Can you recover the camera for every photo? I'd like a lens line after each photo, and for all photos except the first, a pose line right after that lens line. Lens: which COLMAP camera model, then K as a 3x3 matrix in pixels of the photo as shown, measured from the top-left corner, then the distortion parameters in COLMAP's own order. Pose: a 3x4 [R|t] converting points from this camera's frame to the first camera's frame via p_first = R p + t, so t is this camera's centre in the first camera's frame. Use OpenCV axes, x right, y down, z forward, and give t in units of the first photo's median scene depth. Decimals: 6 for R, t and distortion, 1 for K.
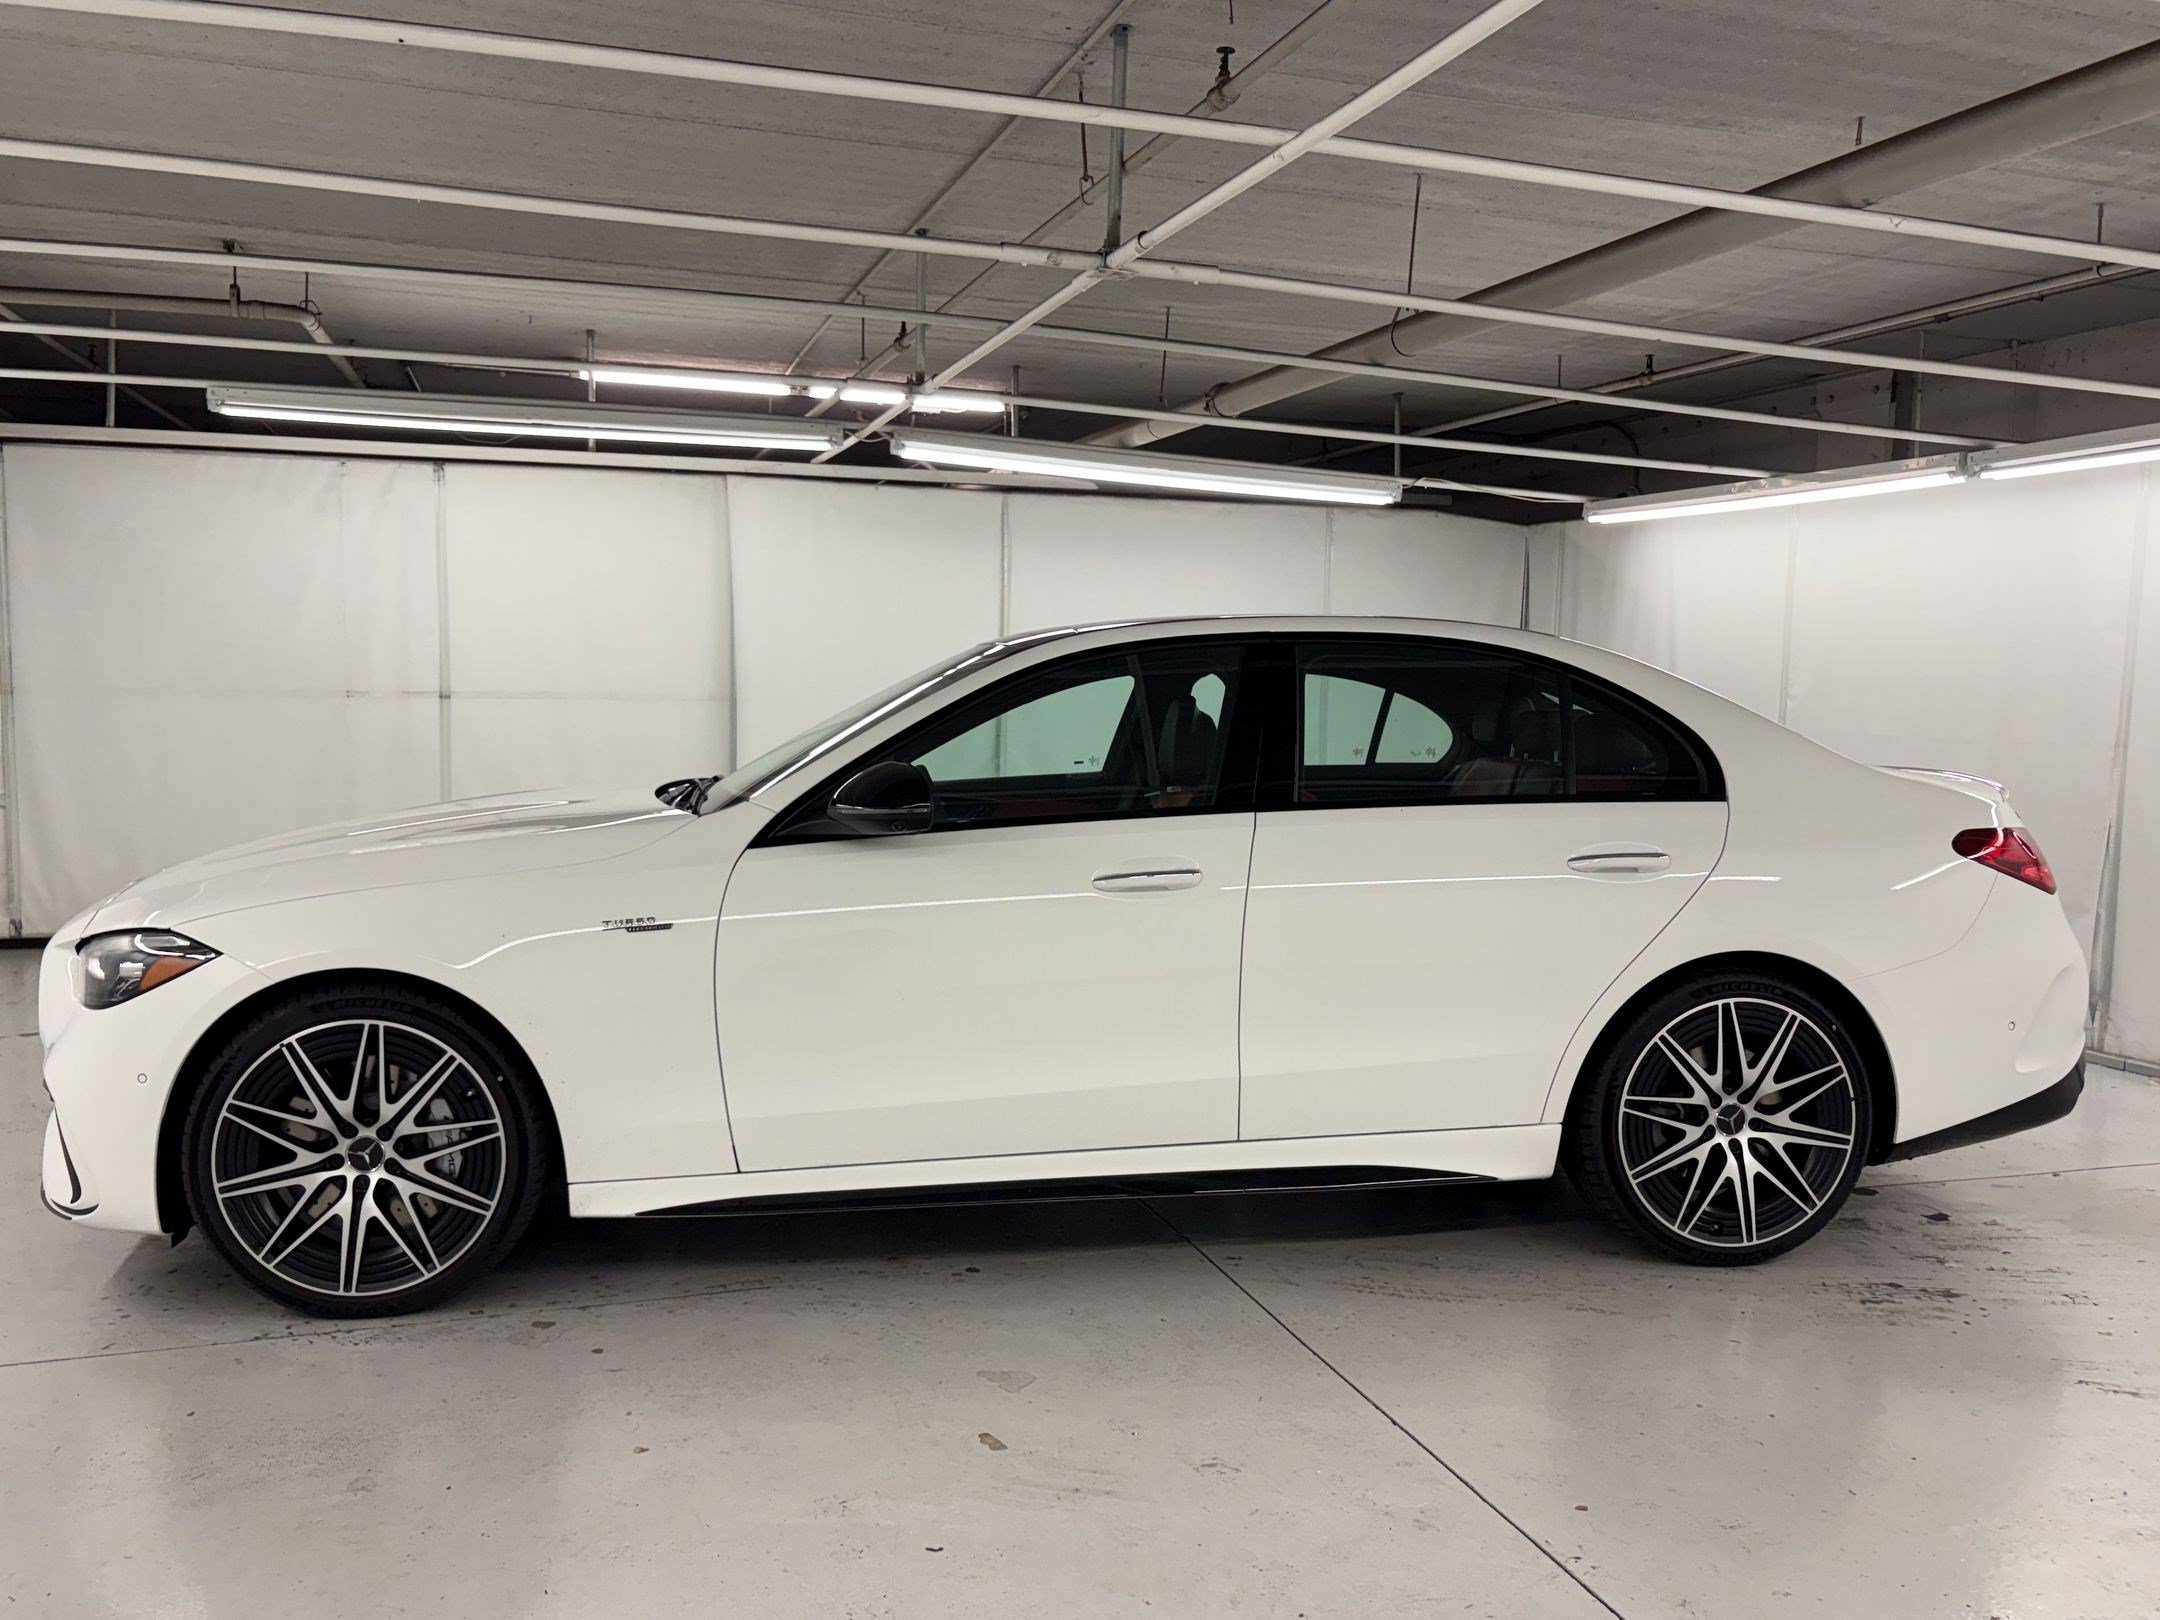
lens RADIAL K [[1733.5, 0, 1080.0], [0, 1733.5, 810.0], [0, 0, 1]] dist [0.025296, -0.007999]
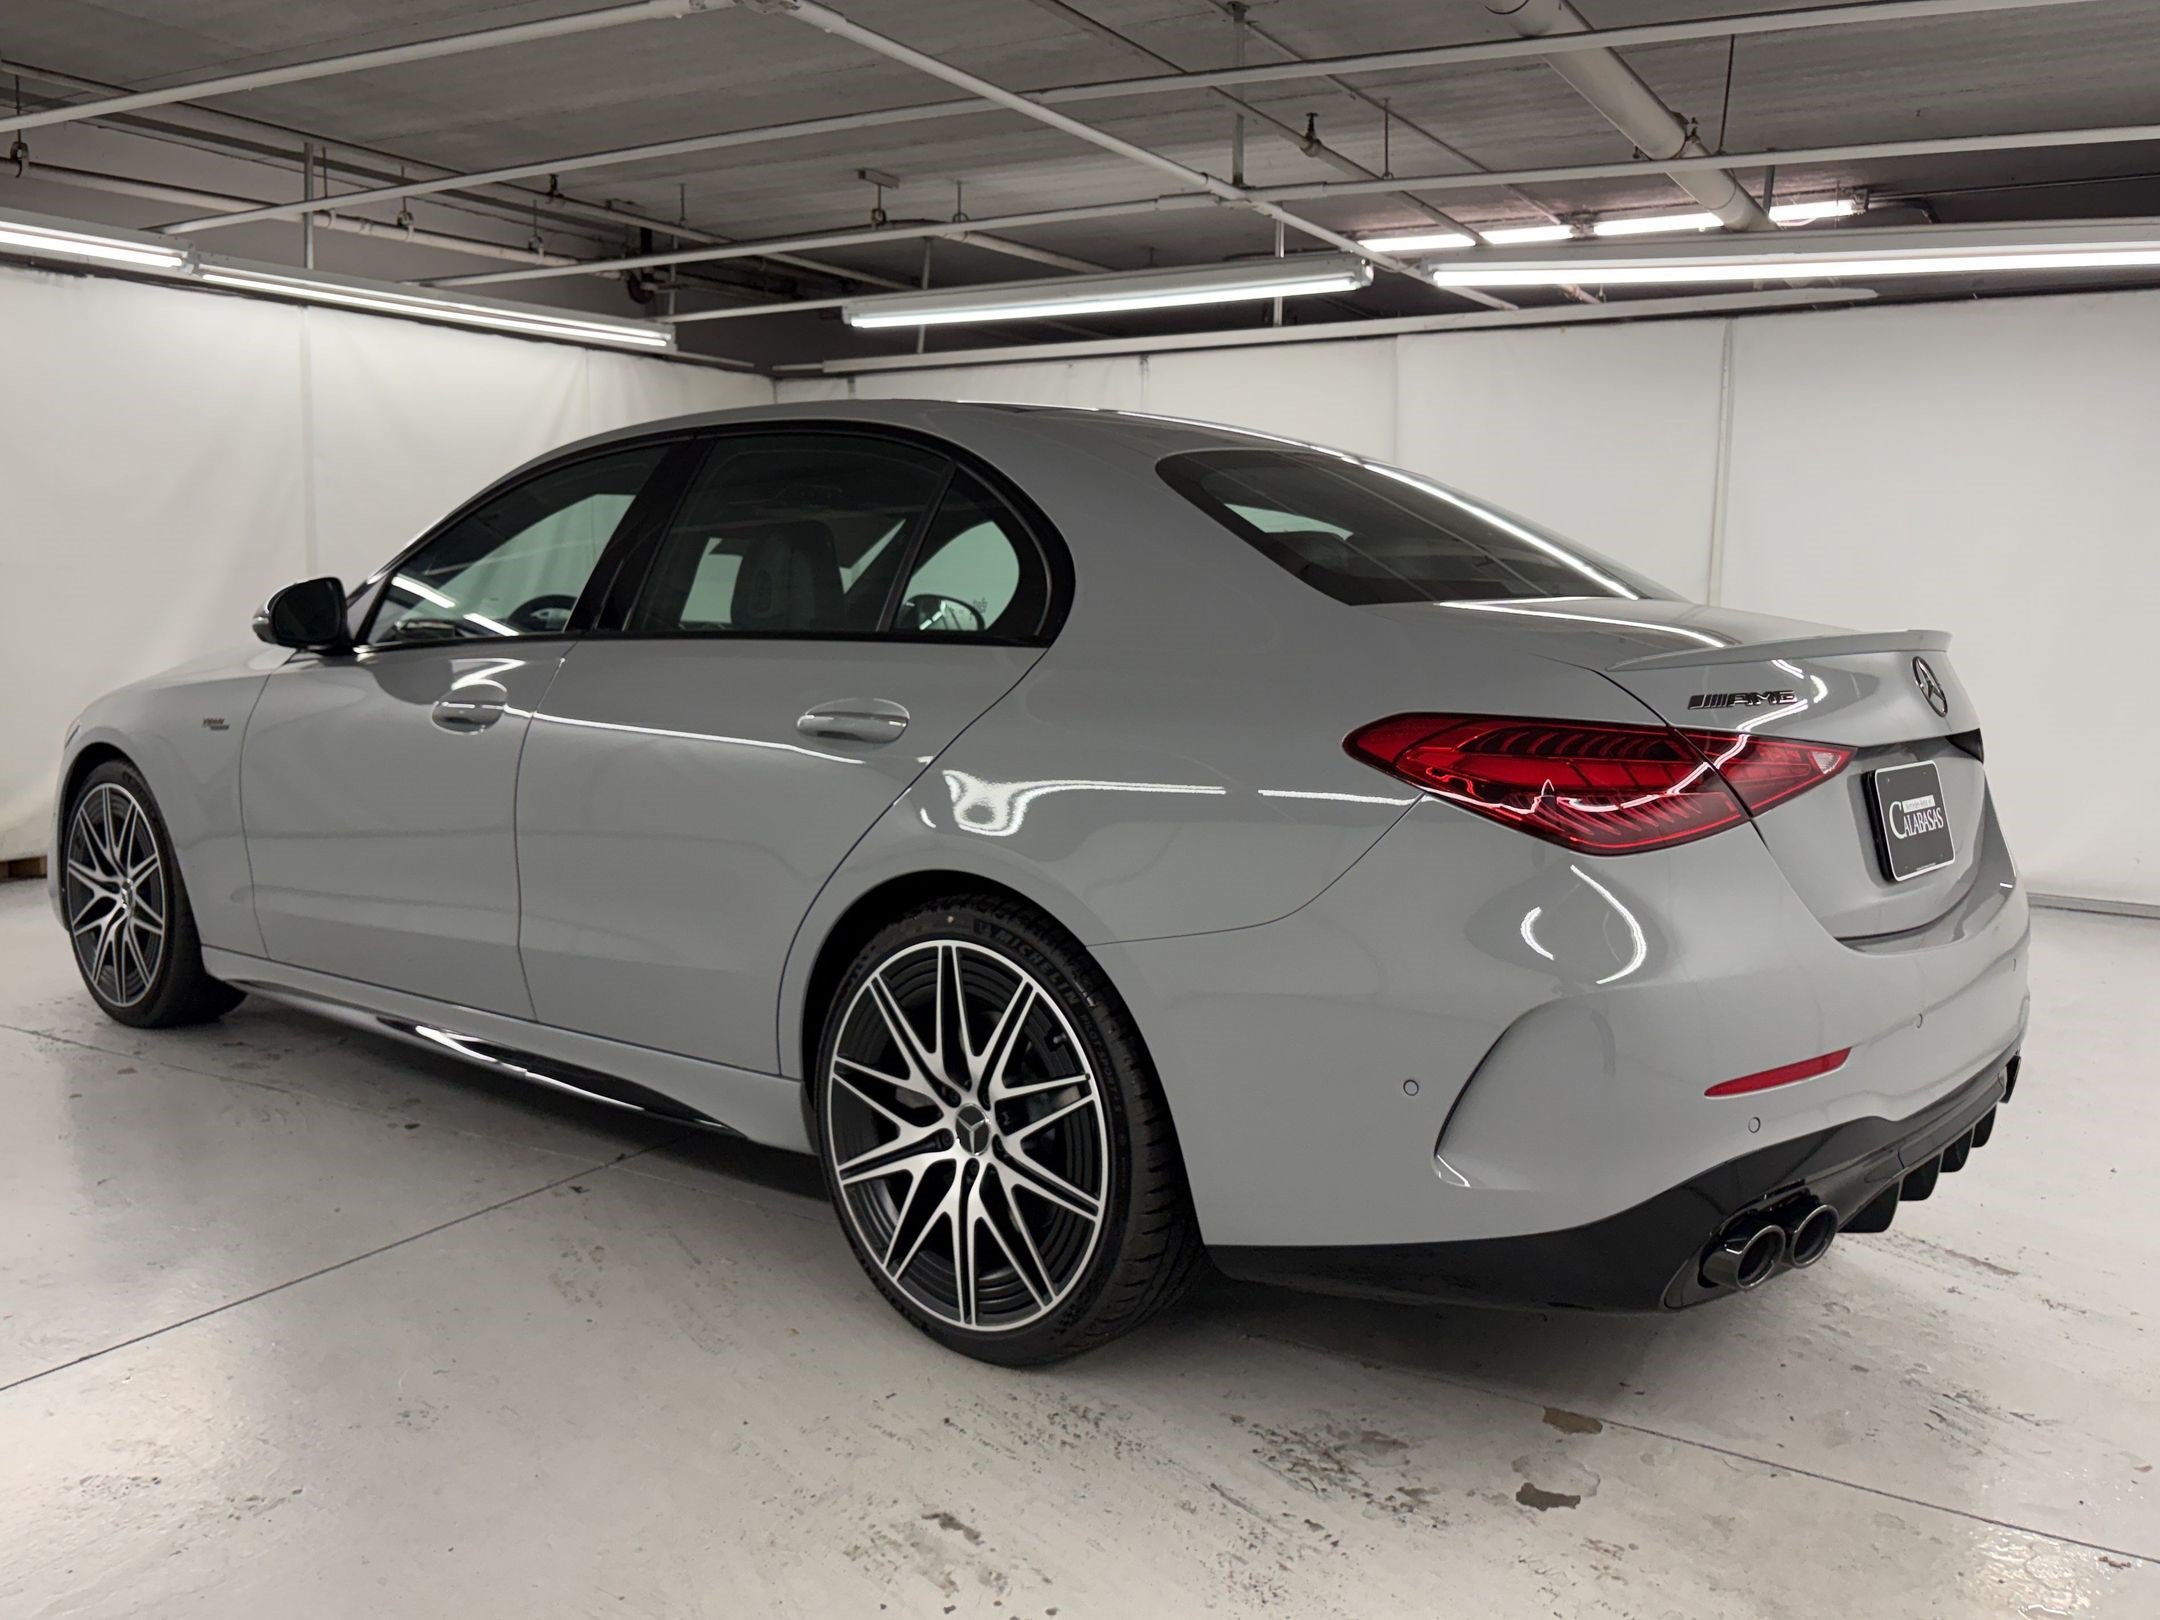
lens RADIAL K [[1760.2, 0, 1085.3], [0, 1760.2, 836.5], [0, 0, 1]] dist [0.003357, 0.114007]
pose [[0.676067, 0.100417, -0.729965, 1.376501], [-0.069427, 0.994944, 0.072568, 0.032845], [0.733562, 0.001619, 0.679621, 0.939862]]
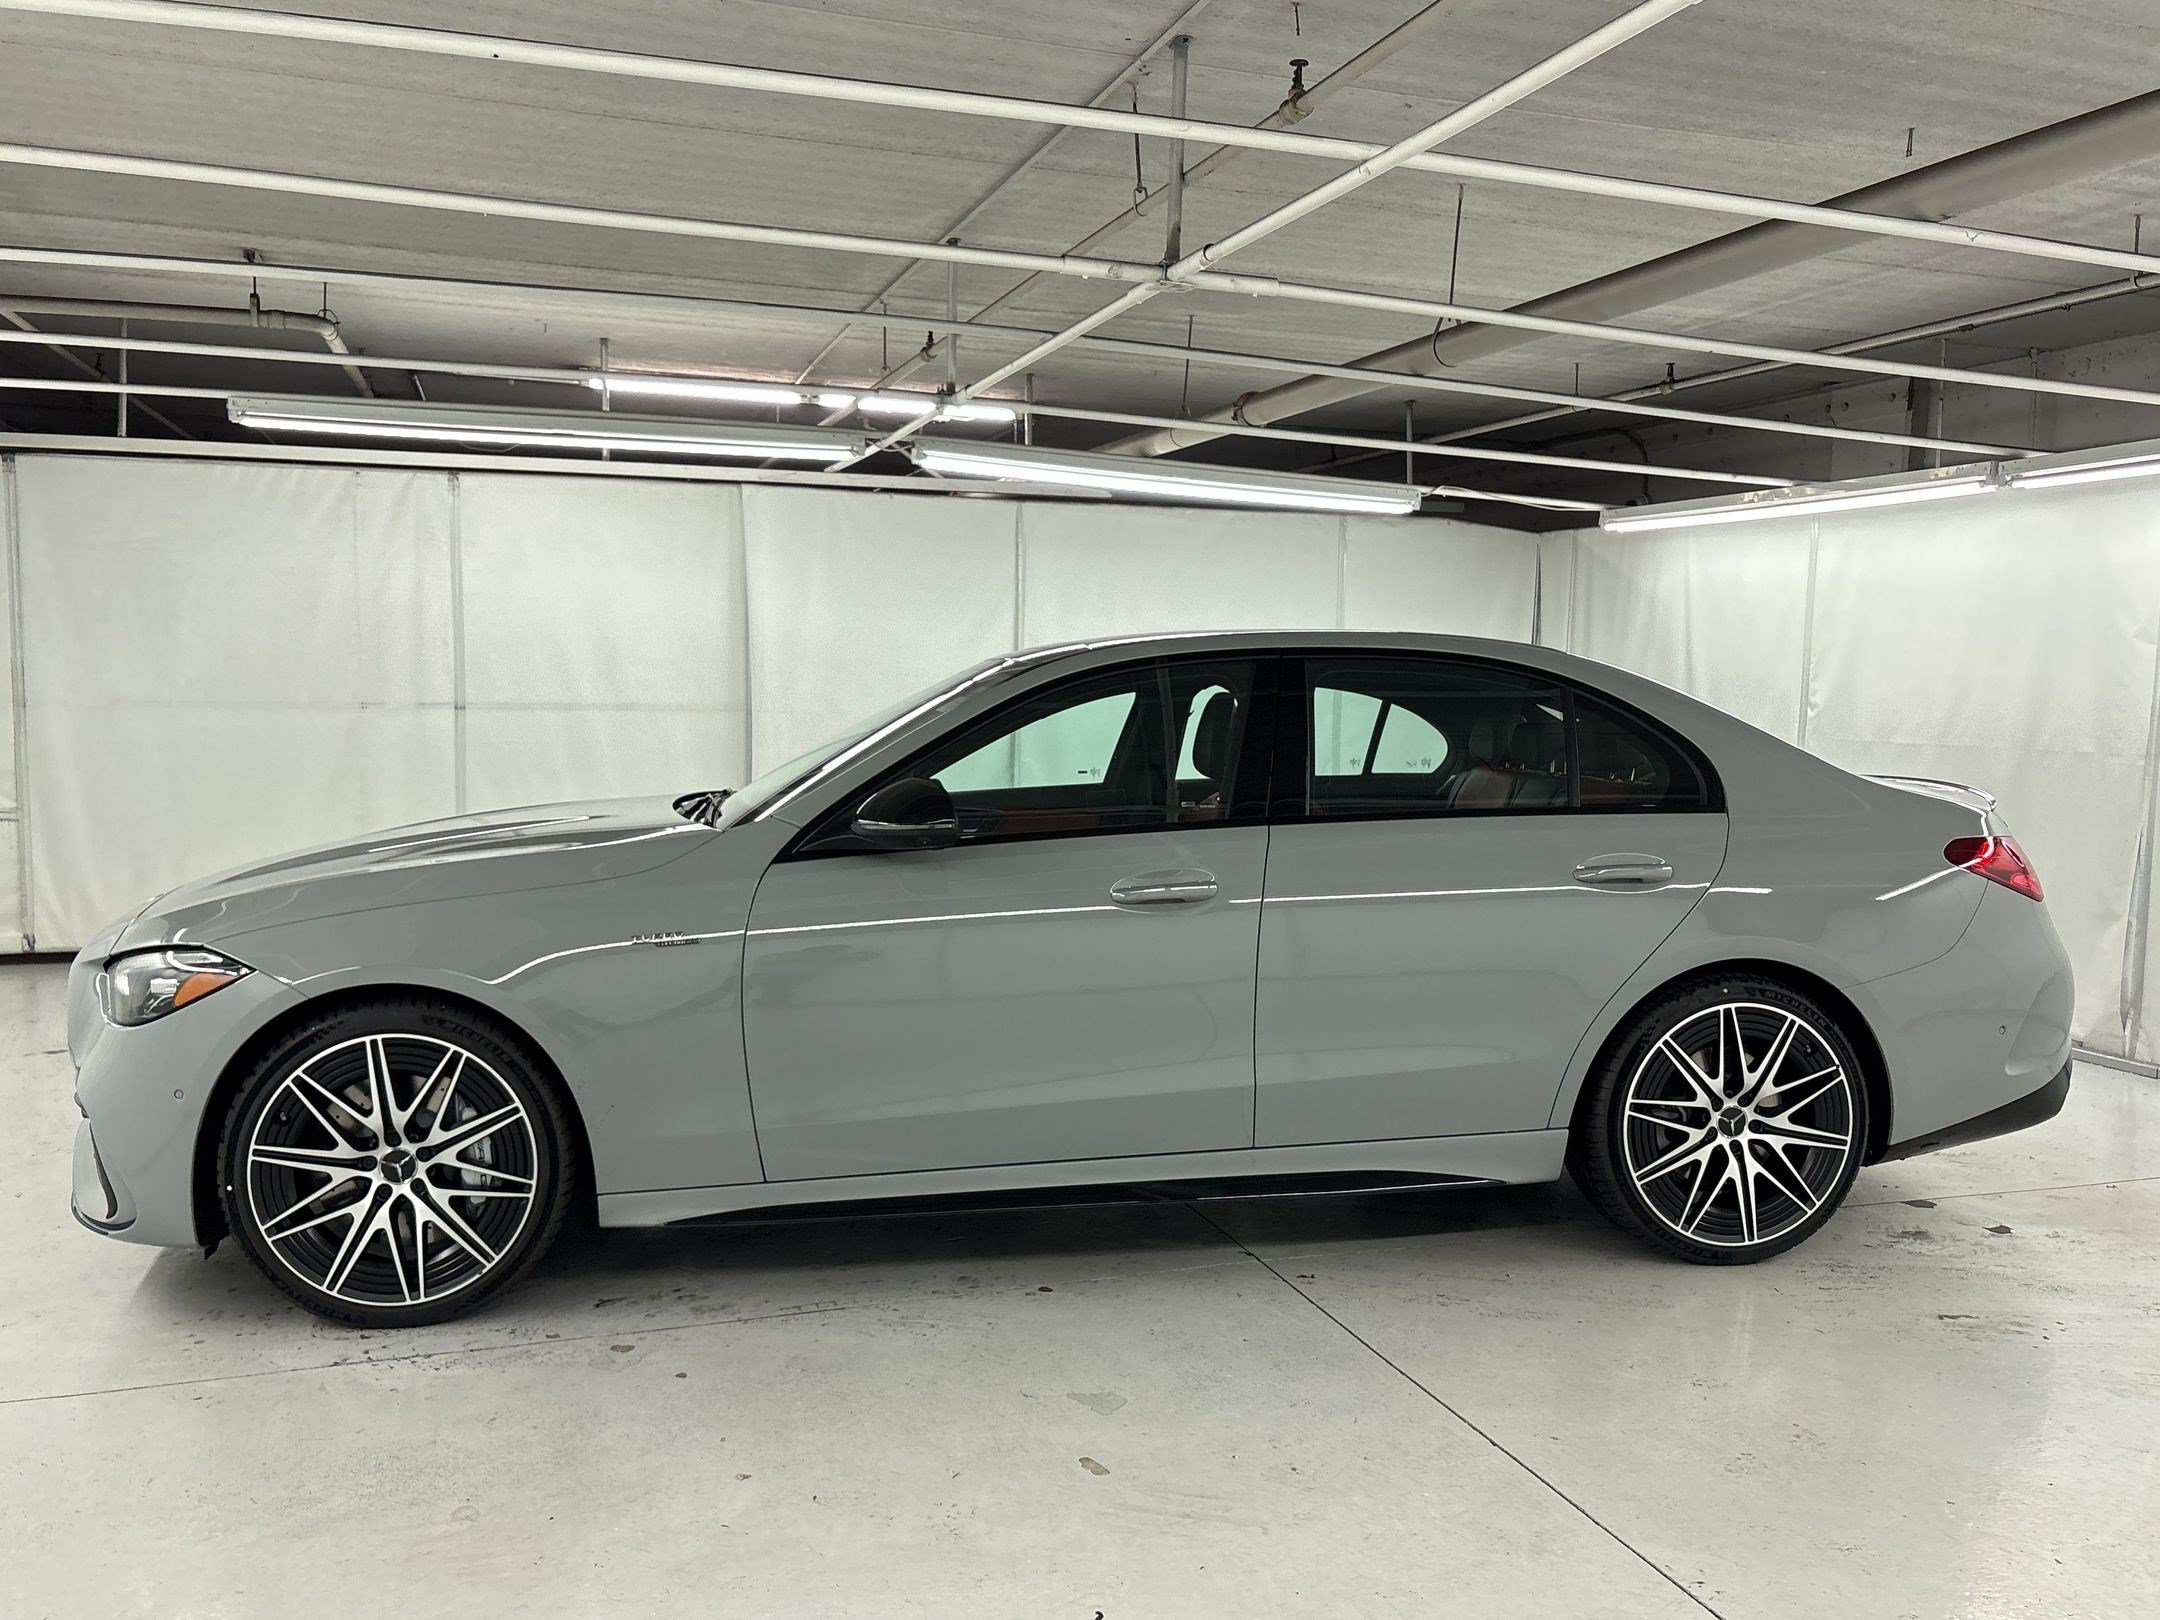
lens RADIAL K [[1727.5, 0, 1075.5], [0, 1727.5, 830.4], [0, 0, 1]] dist [0.020327, -0.006796]
pose [[0.999920, -0.003925, 0.012026, -0.028693], [0.003799, 0.999938, 0.010486, -0.004717], [-0.012066, -0.010440, 0.999873, 0.004418]]
